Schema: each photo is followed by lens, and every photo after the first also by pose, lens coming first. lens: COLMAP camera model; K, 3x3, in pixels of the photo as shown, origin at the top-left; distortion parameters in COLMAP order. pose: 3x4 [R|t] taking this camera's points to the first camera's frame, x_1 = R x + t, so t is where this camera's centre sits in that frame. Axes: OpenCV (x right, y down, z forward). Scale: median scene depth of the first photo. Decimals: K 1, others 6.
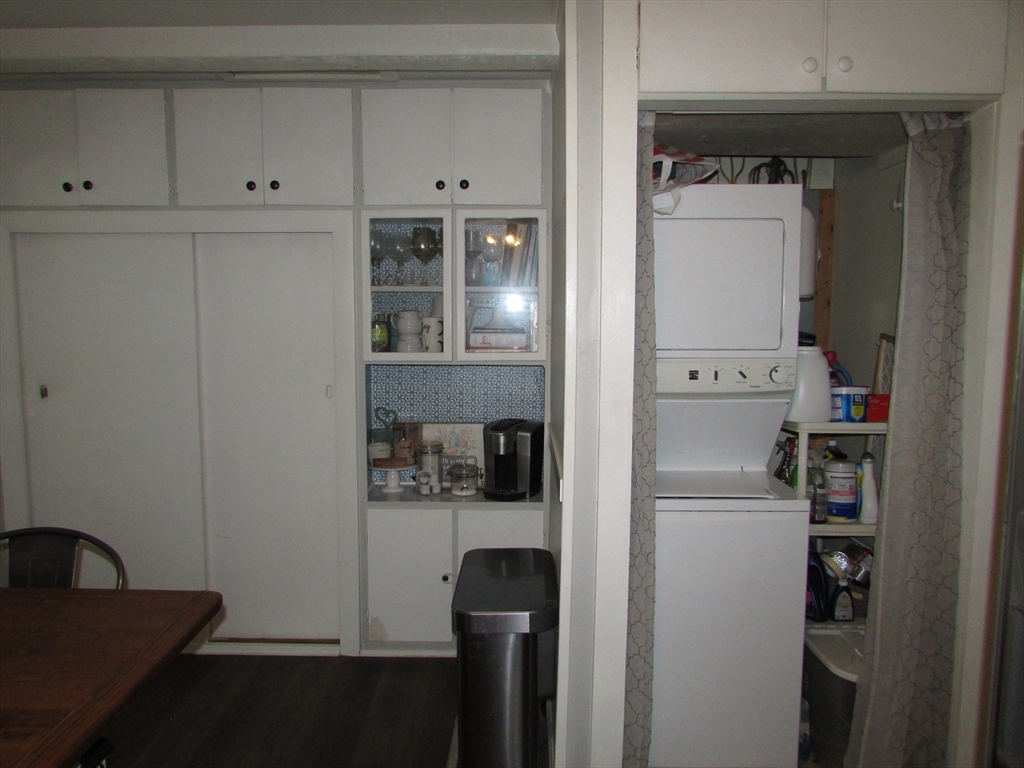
lens RADIAL K [[723.4, 0, 510.5], [0, 723.4, 381.8], [0, 0, 1]] dist [-0.029159, 0.001089]
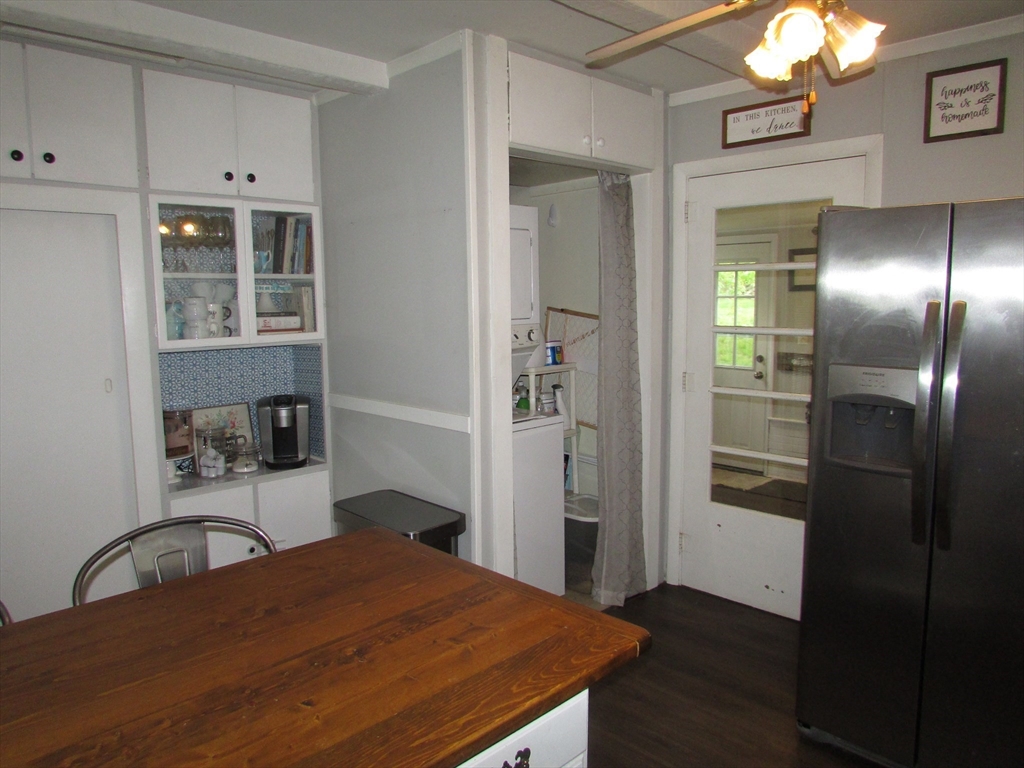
lens RADIAL K [[720.9, 0, 499.8], [0, 720.9, 381.6], [0, 0, 1]] dist [-0.023361, -0.002738]
pose [[0.713354, -0.095363, 0.694285, -0.538745], [0.082105, 0.995248, 0.052342, 0.001331], [-0.695977, 0.019666, 0.717794, -0.013428]]
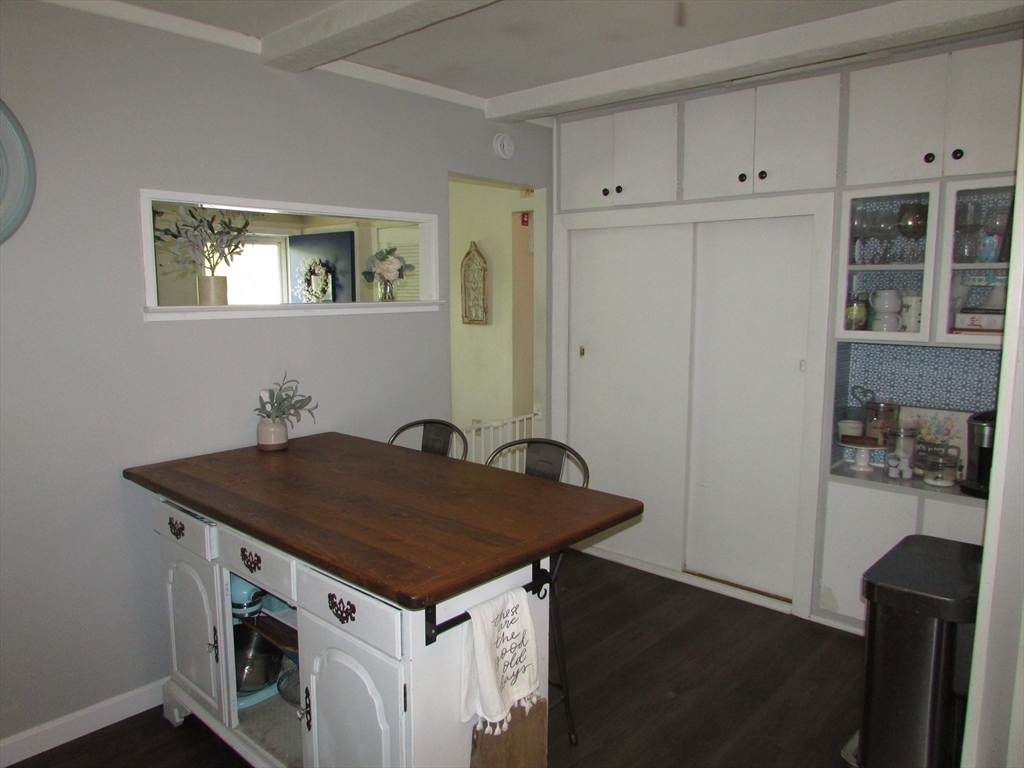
lens RADIAL K [[728.9, 0, 515.6], [0, 728.9, 380.4], [0, 0, 1]] dist [-0.012308, -0.005325]
pose [[0.745761, 0.080495, -0.661333, 0.145389], [-0.064687, 0.996732, 0.048375, 0.010449], [0.663066, 0.006703, 0.748531, -0.079337]]
